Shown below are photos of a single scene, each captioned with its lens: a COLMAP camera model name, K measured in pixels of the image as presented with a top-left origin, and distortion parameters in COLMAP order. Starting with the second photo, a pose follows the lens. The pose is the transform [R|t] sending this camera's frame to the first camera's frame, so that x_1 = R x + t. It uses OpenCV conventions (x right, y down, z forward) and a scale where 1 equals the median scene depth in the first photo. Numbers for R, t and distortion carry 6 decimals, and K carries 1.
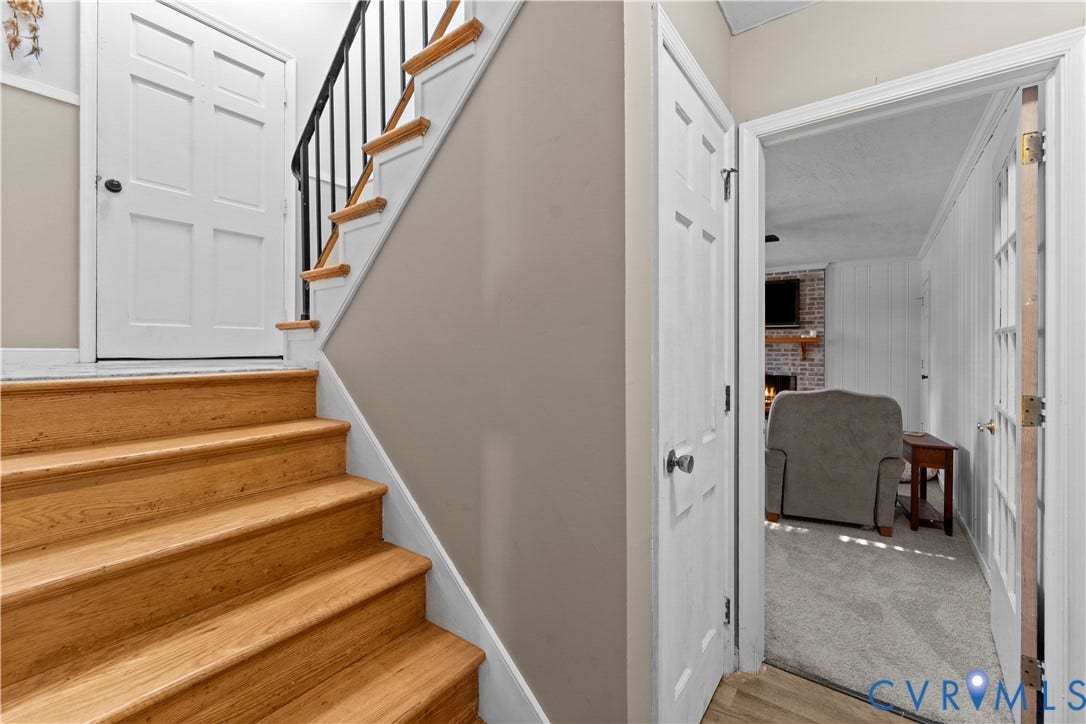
lens RADIAL K [[427.9, 0, 540.3], [0, 427.9, 353.7], [0, 0, 1]] dist [0.000794, -0.001595]
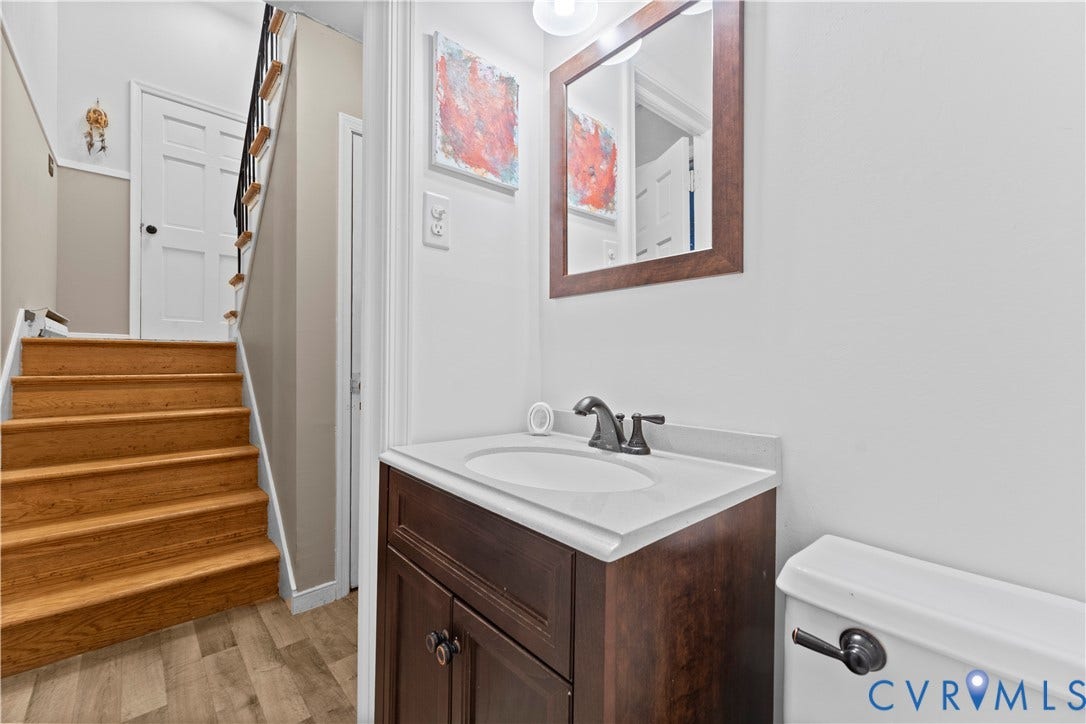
lens RADIAL K [[427.9, 0, 546.3], [0, 427.9, 364.9], [0, 0, 1]] dist [0.000794, -0.001595]
pose [[0.984068, 0.001498, -0.177786, 0.767362], [-0.002098, 0.999993, -0.003188, 0.109018], [0.177780, 0.003510, 0.984064, -0.291670]]
